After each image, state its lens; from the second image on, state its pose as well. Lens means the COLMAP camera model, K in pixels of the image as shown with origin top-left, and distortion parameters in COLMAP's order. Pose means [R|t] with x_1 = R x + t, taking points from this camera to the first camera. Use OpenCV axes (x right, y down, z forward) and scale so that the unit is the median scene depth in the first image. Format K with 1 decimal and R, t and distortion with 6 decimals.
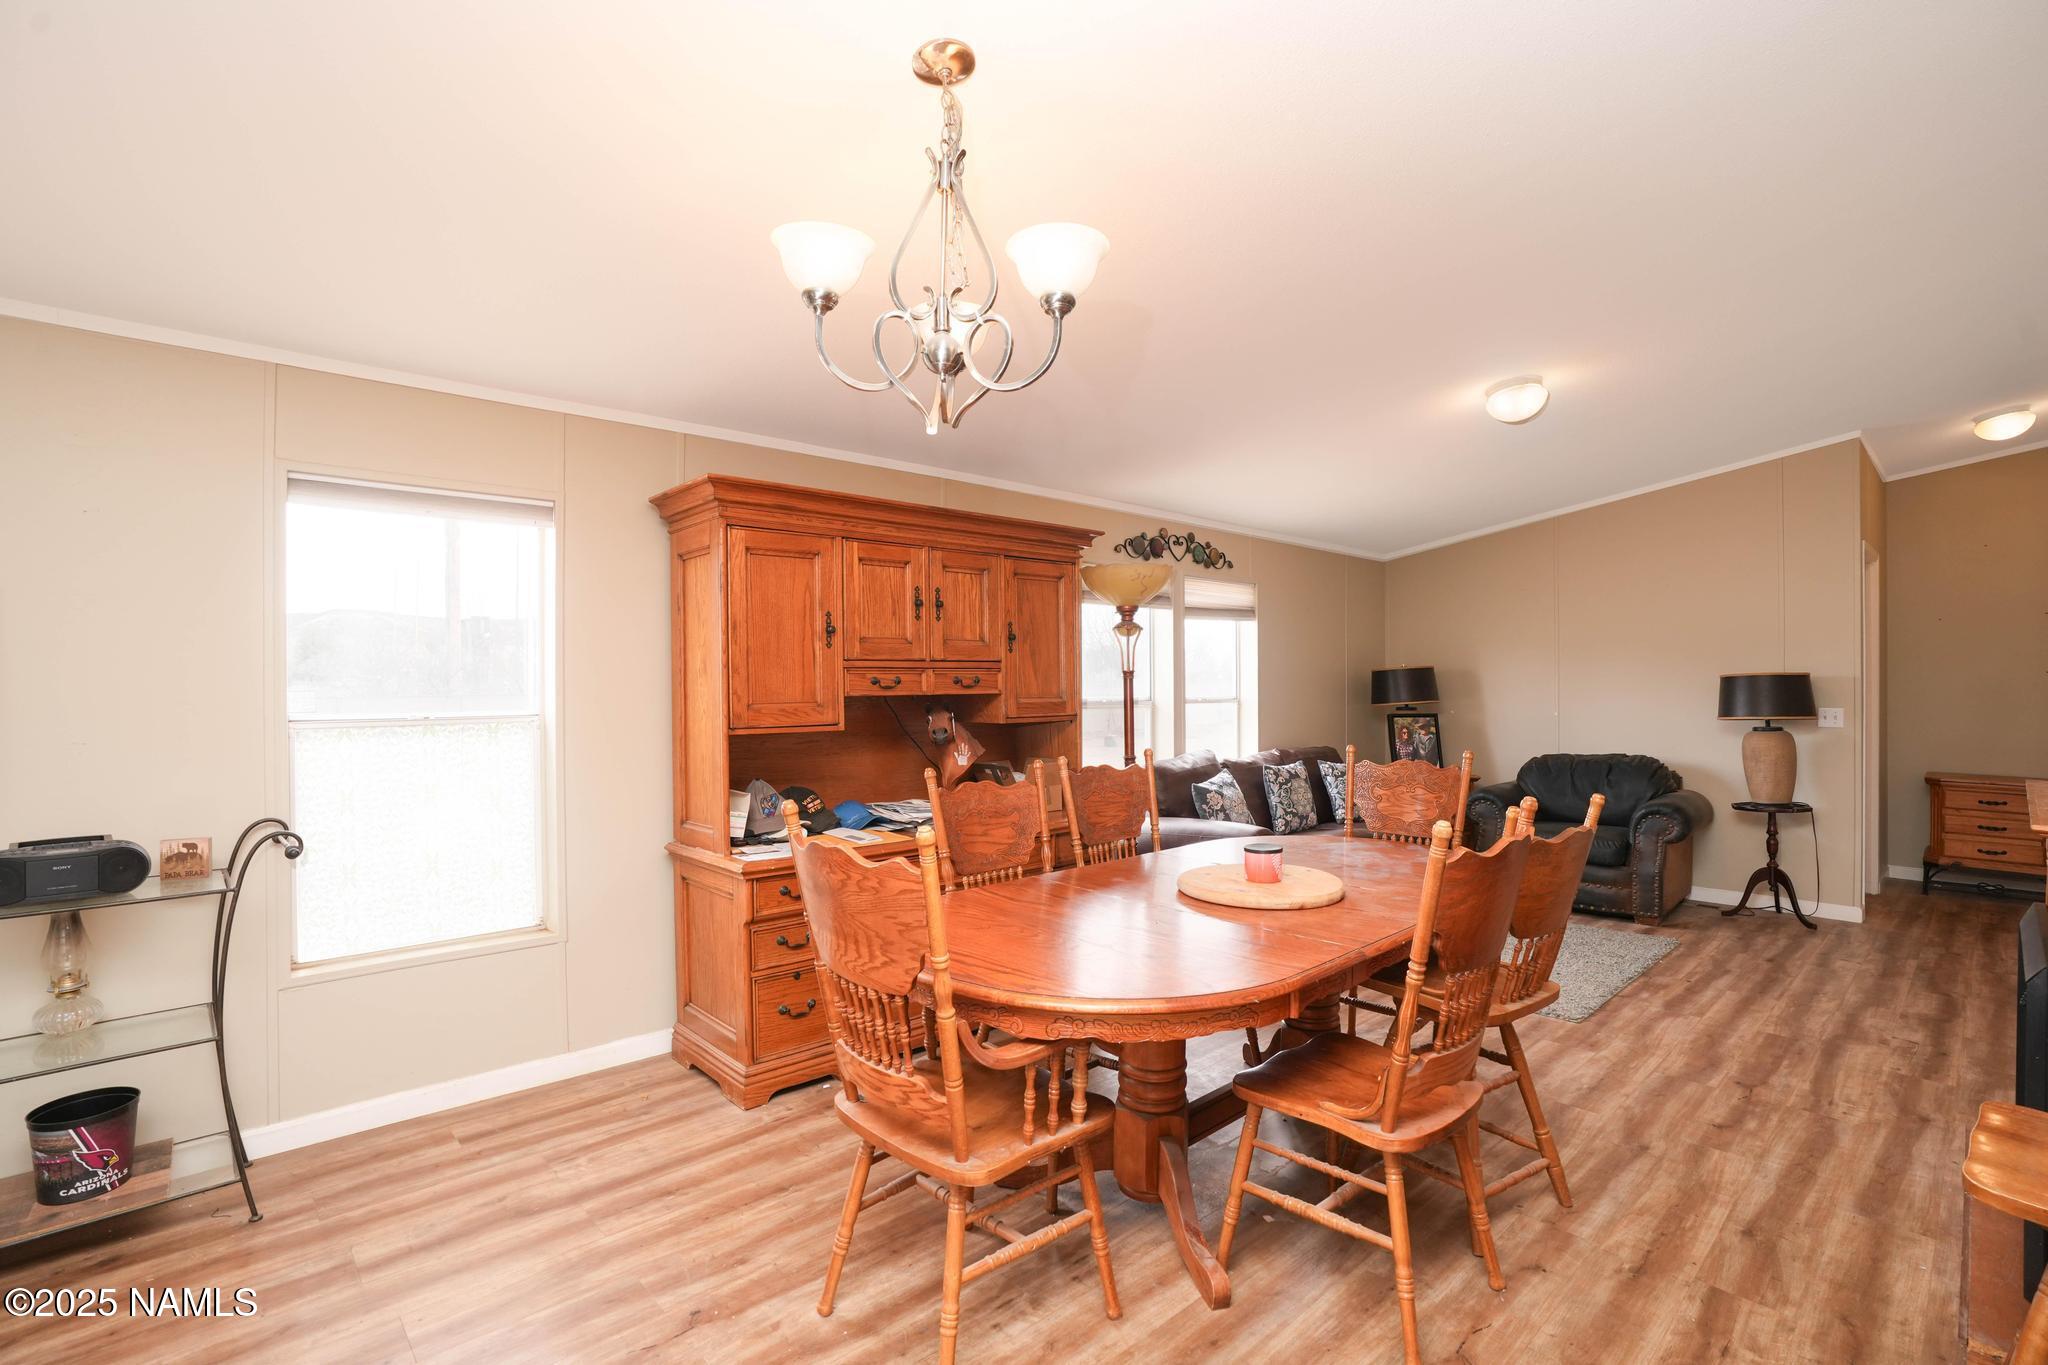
lens RADIAL K [[939.7, 0, 1021.3], [0, 939.7, 693.7], [0, 0, 1]] dist [-0.015675, 0.002665]
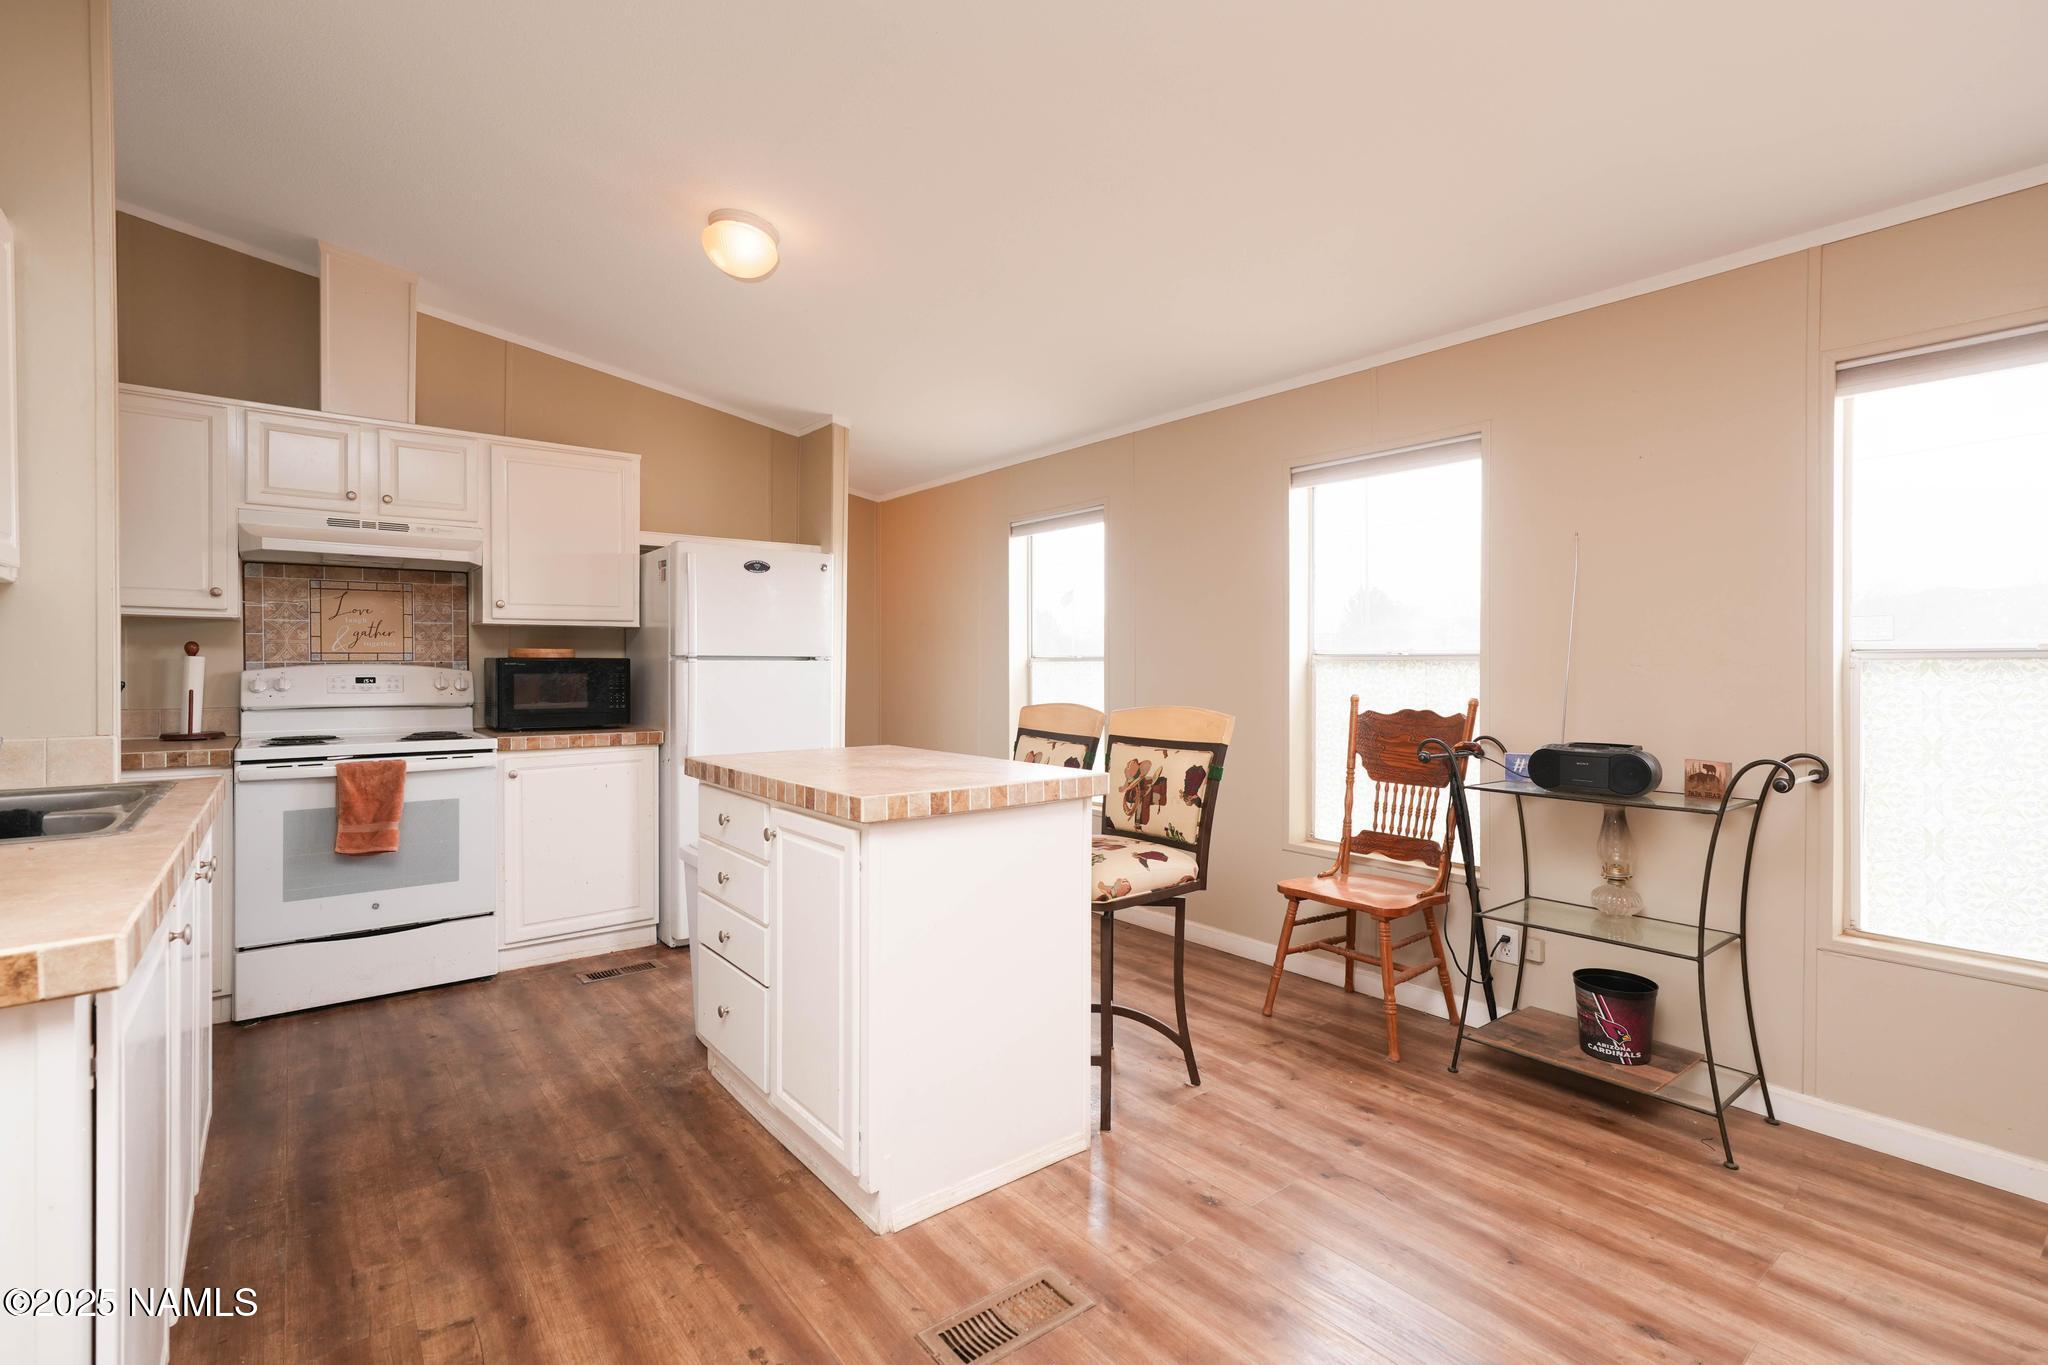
lens RADIAL K [[939.7, 0, 1027.4], [0, 939.7, 685.6], [0, 0, 1]] dist [-0.015675, 0.002665]
pose [[-0.087160, 0.017582, -0.996039, 0.166192], [-0.021843, 0.999570, 0.019556, 0.069652], [0.995955, 0.023461, -0.086738, 0.339500]]
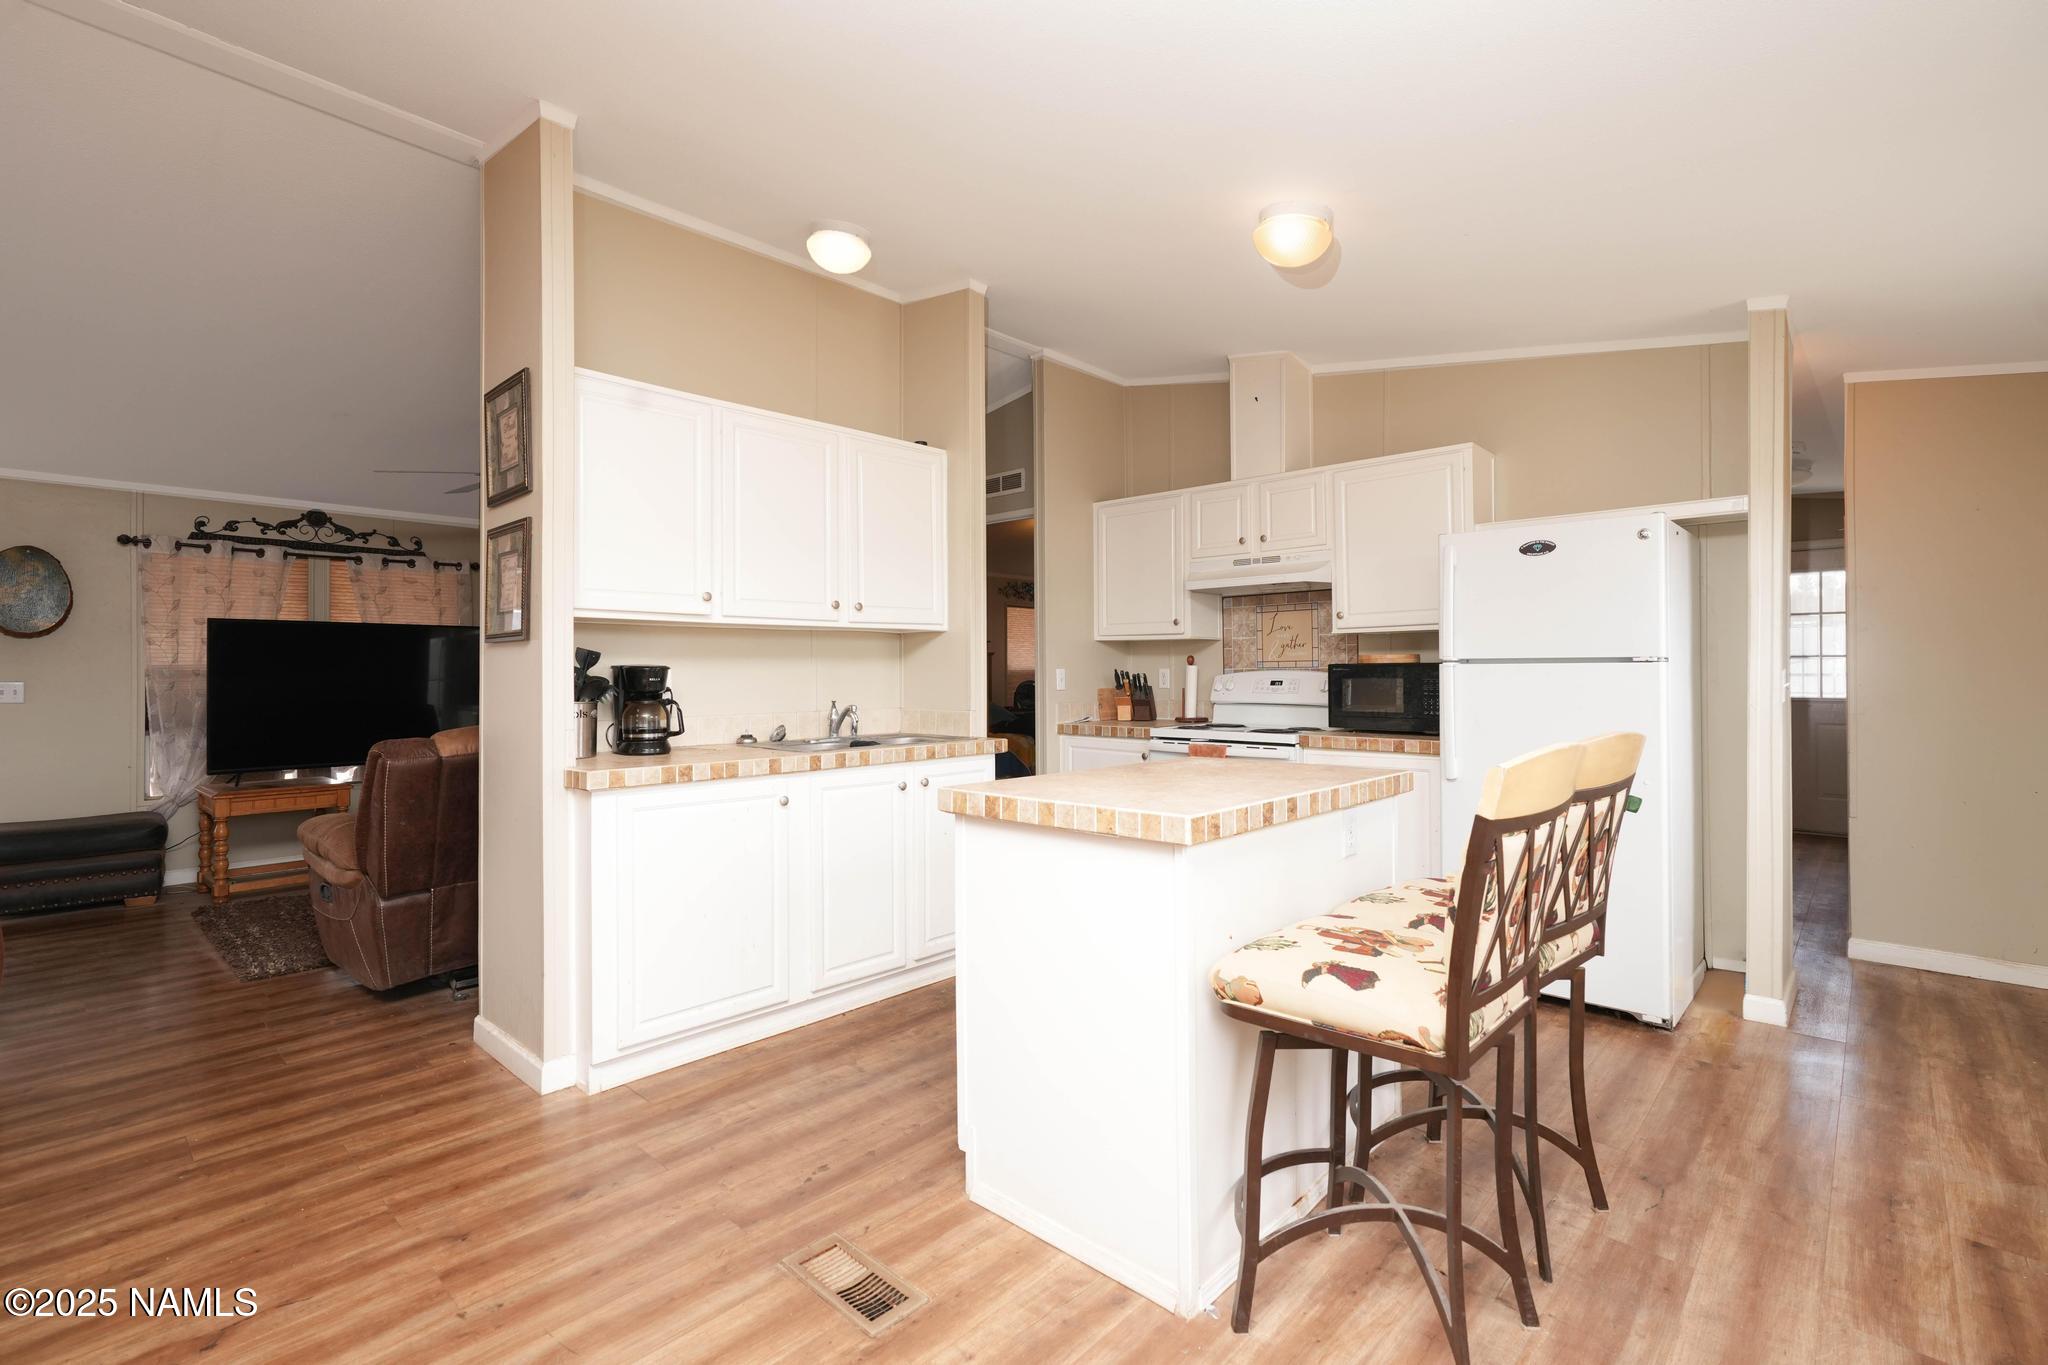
lens RADIAL K [[939.7, 0, 1011.6], [0, 939.7, 680.2], [0, 0, 1]] dist [-0.015675, 0.002665]
pose [[-0.999238, 0.001334, -0.039000, -0.594372], [0.000238, 0.999606, 0.028082, 0.055161], [0.039022, 0.028051, -0.998845, 0.994329]]
